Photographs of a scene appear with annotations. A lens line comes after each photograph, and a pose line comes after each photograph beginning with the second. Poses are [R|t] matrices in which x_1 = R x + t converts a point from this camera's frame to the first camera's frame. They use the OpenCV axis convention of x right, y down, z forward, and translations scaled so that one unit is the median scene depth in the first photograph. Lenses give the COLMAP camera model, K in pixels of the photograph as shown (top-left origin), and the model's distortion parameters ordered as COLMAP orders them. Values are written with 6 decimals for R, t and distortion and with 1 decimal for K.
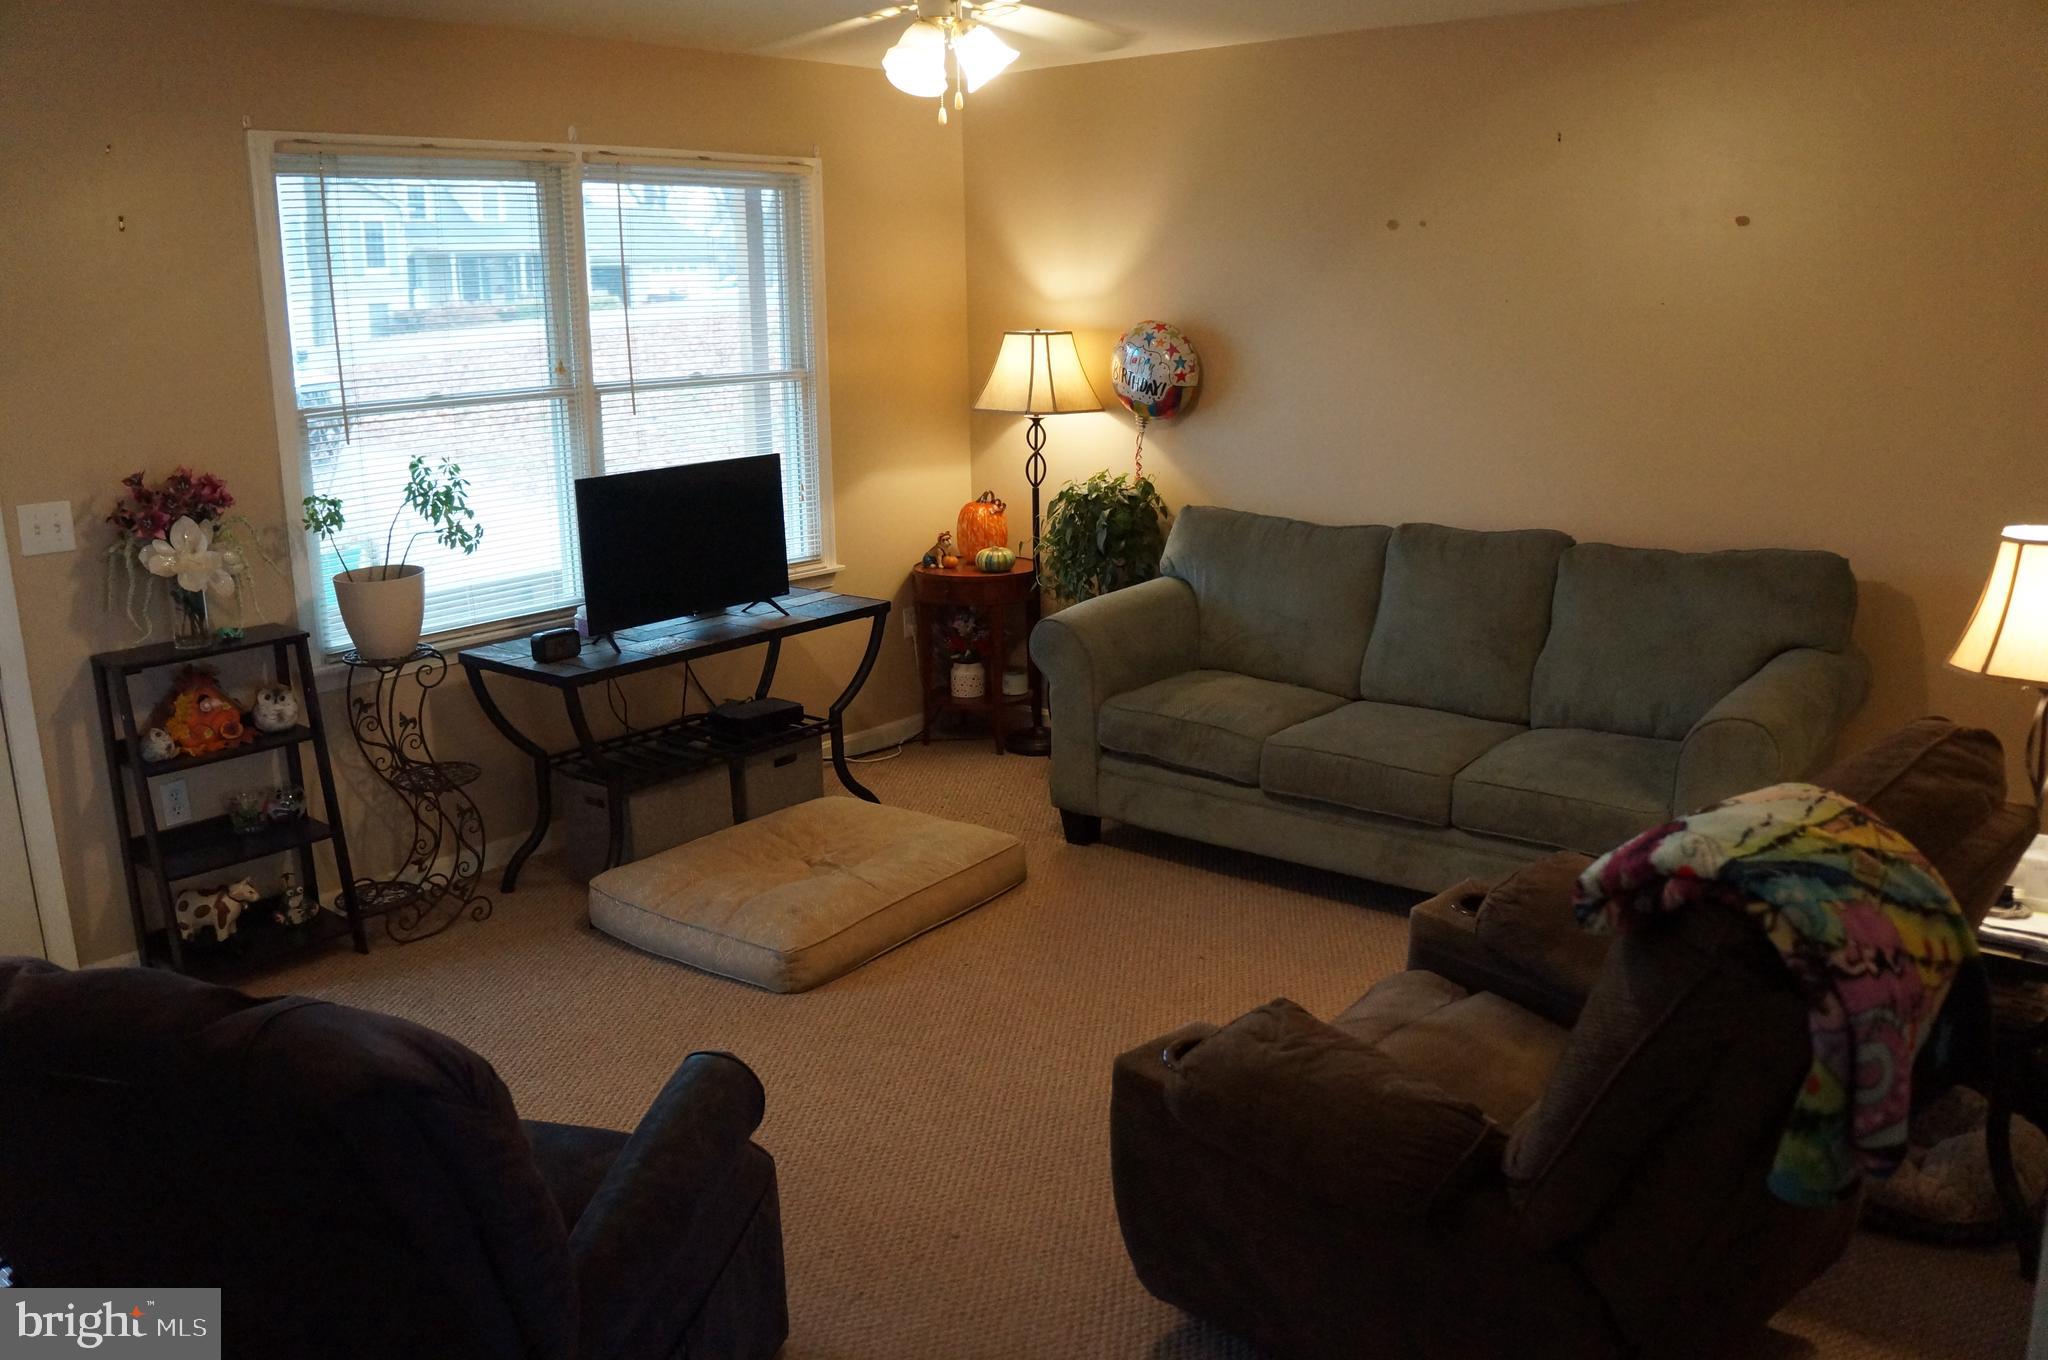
lens RADIAL K [[1633.7, 0, 1034.1], [0, 1633.7, 674.8], [0, 0, 1]] dist [-0.186841, 0.134080]
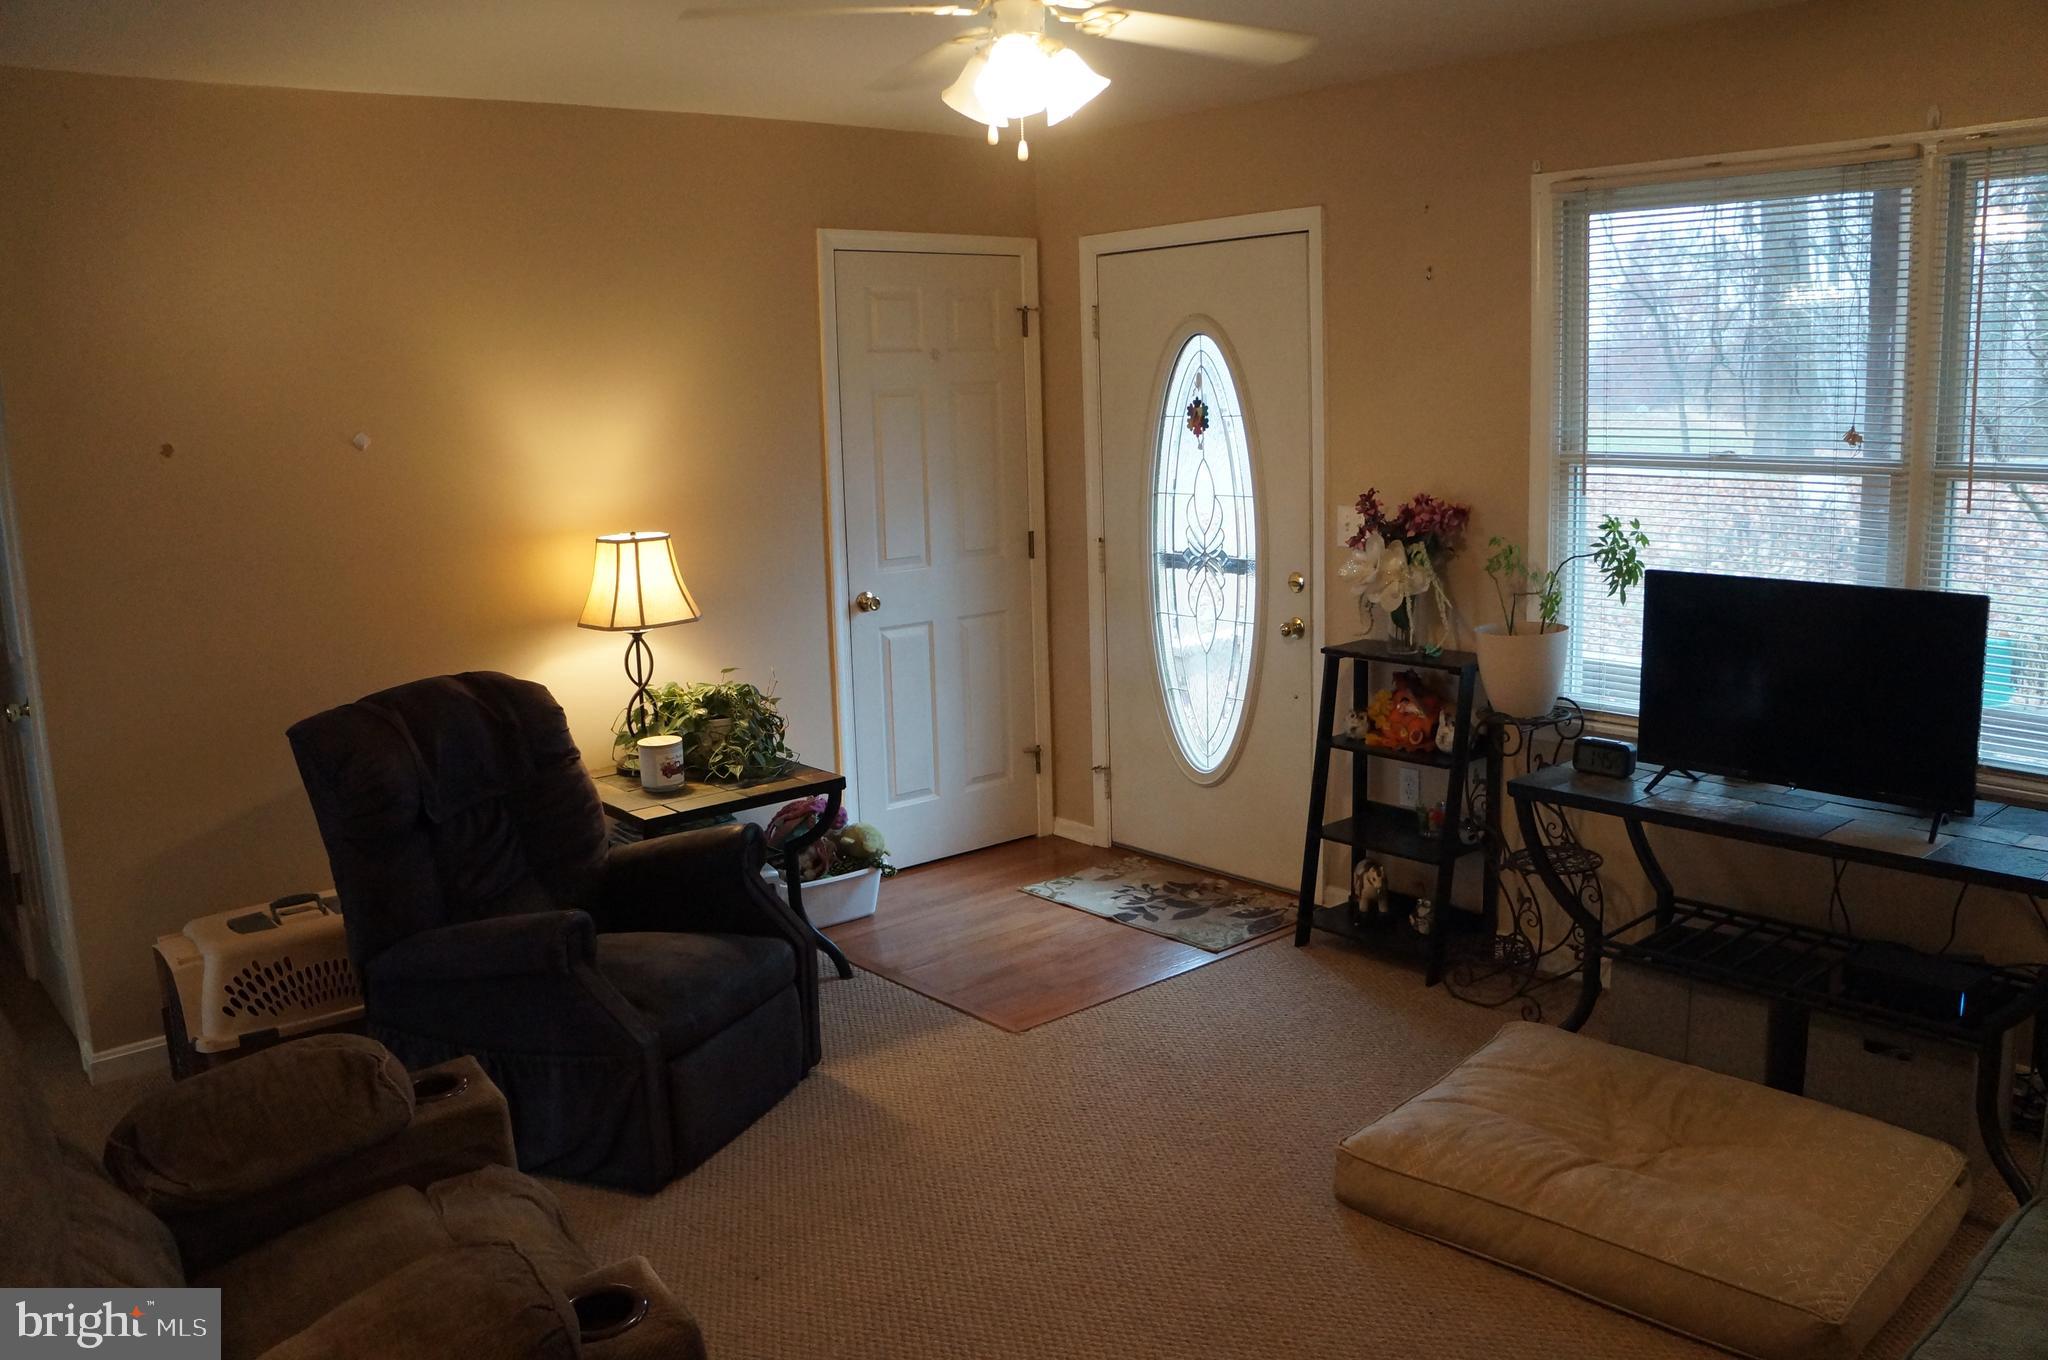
lens RADIAL K [[1633.7, 0, 1034.1], [0, 1633.7, 674.8], [0, 0, 1]] dist [-0.186841, 0.134080]
pose [[-0.186006, 0.194800, -0.963045, 0.560510], [-0.191769, 0.954102, 0.230030, -0.196474], [0.963653, 0.227469, -0.140112, 0.826226]]
